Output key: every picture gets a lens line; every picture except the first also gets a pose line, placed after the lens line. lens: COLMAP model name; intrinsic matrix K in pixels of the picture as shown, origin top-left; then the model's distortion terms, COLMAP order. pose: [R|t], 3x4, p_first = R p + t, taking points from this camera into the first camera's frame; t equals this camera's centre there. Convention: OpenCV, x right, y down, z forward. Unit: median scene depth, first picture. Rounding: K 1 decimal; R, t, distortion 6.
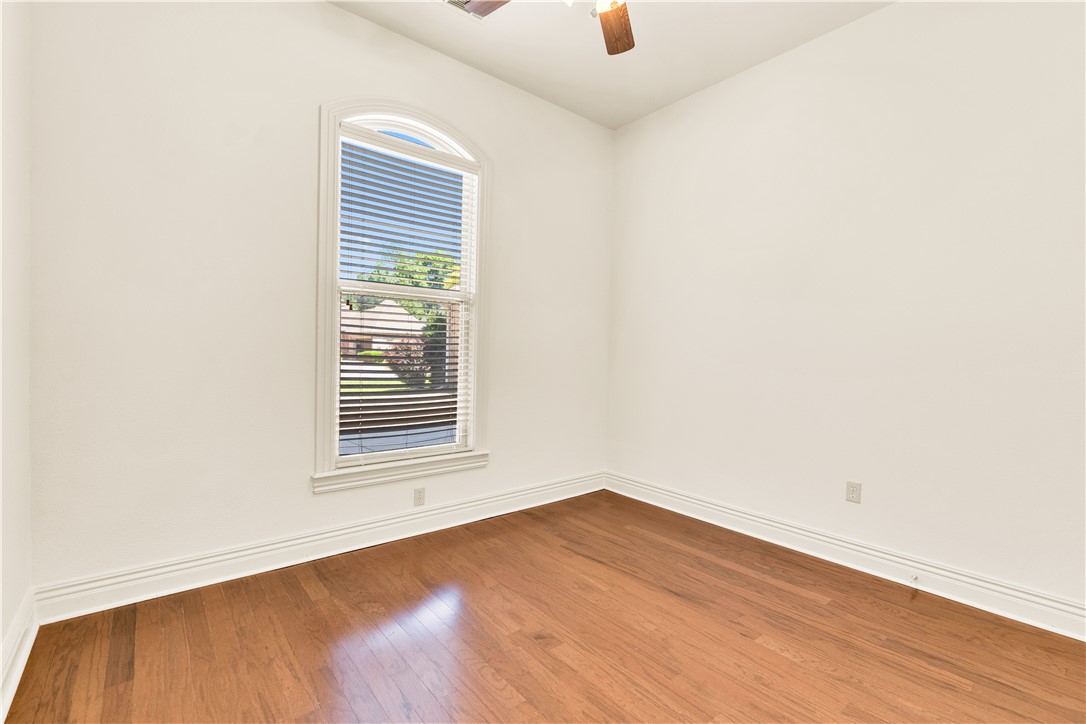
lens RADIAL K [[444.4, 0, 539.6], [0, 444.4, 363.0], [0, 0, 1]] dist [-0.002349, -0.000185]
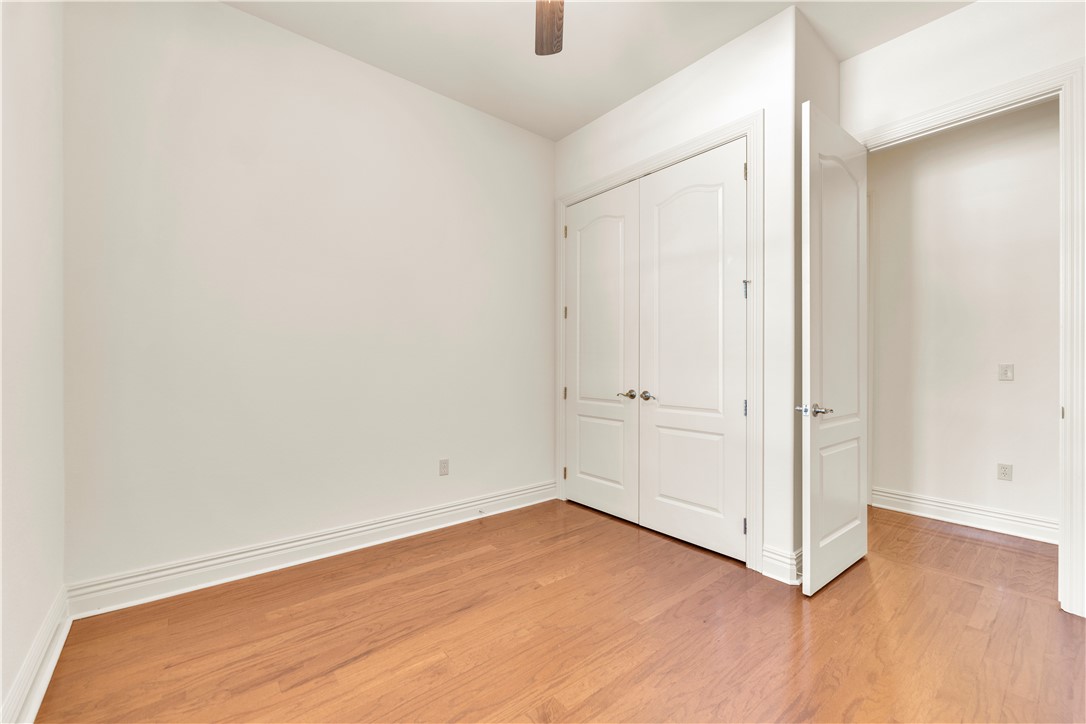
lens RADIAL K [[444.4, 0, 539.6], [0, 444.4, 363.0], [0, 0, 1]] dist [-0.002349, -0.000185]
pose [[0.033687, -0.018193, 0.999267, -0.591168], [0.023021, 0.999583, 0.017423, -0.023834], [-0.999167, 0.022417, 0.034091, 0.732259]]
